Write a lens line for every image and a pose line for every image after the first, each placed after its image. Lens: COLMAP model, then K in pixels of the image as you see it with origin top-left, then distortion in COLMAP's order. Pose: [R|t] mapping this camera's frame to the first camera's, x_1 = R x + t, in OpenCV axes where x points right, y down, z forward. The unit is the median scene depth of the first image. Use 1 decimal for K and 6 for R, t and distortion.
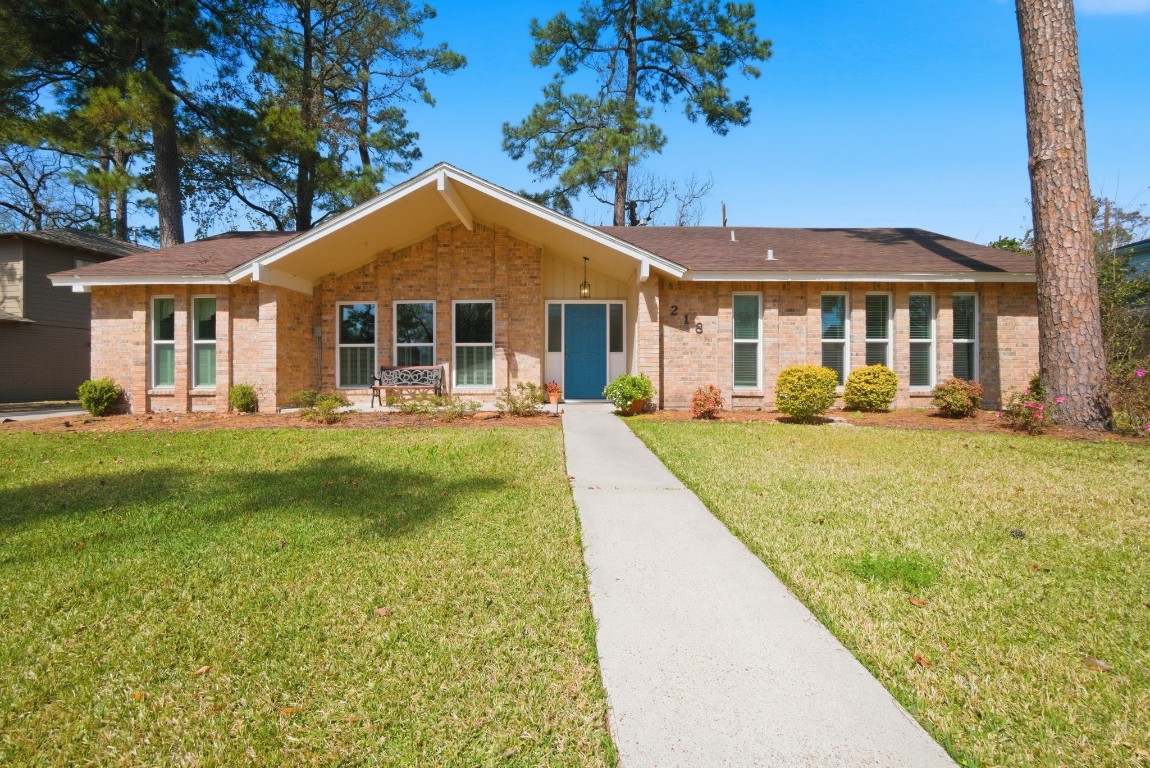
lens RADIAL K [[531.4, 0, 574.2], [0, 531.4, 367.1], [0, 0, 1]] dist [-0.063584, 0.030263]
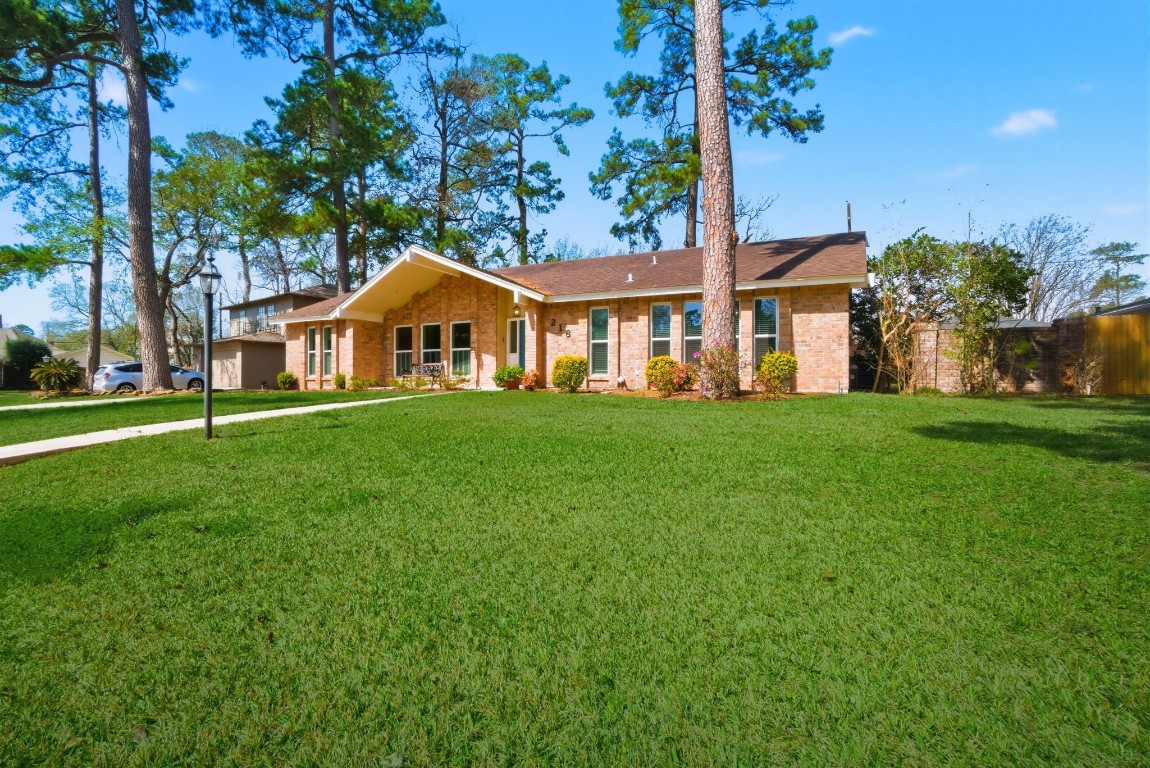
lens RADIAL K [[519.4, 0, 575.4], [0, 519.4, 376.0], [0, 0, 1]] dist [-0.071397, 0.028276]
pose [[0.912918, -0.003406, -0.408129, 0.820736], [0.004004, 0.999992, 0.000612, 0.041045], [0.408124, -0.002193, 0.912924, -0.292730]]
